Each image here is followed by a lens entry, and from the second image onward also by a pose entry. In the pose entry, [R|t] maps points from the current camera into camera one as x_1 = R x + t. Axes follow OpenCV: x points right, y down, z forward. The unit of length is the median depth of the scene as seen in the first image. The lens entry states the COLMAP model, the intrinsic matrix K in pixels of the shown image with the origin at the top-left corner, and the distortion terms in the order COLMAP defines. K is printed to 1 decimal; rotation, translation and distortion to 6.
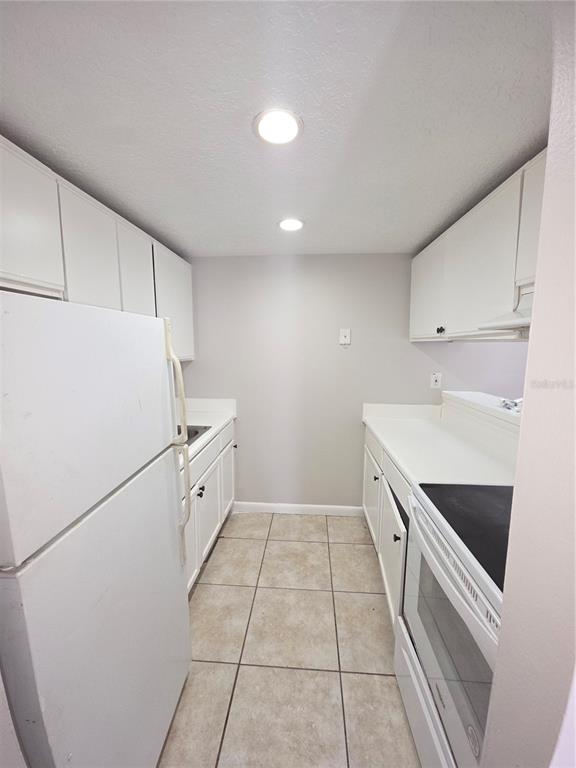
lens RADIAL K [[308.0, 0, 284.6], [0, 308.0, 385.6], [0, 0, 1]] dist [0.006487, -0.004801]
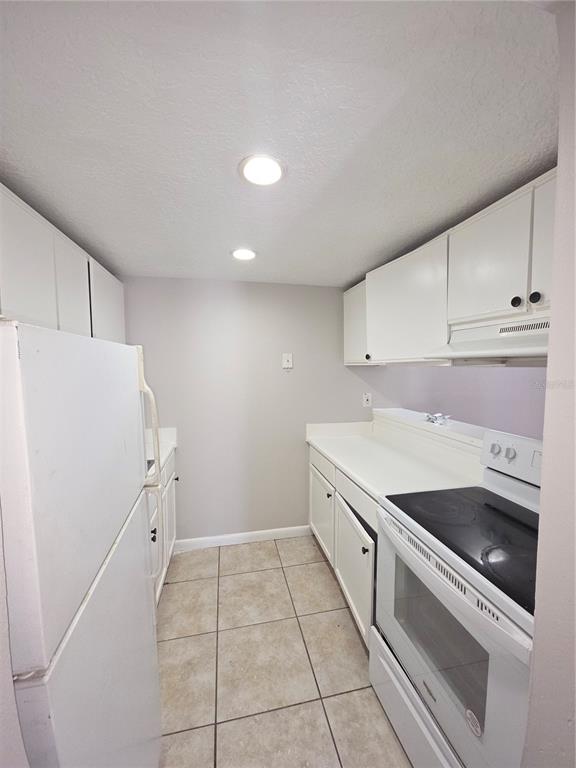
lens RADIAL K [[308.0, 0, 286.0], [0, 308.0, 385.7], [0, 0, 1]] dist [0.006487, -0.004801]
pose [[0.960003, -0.024052, 0.278953, -0.140598], [0.042241, 0.997342, -0.059374, -0.018507], [-0.276784, 0.068783, 0.958467, 0.007027]]
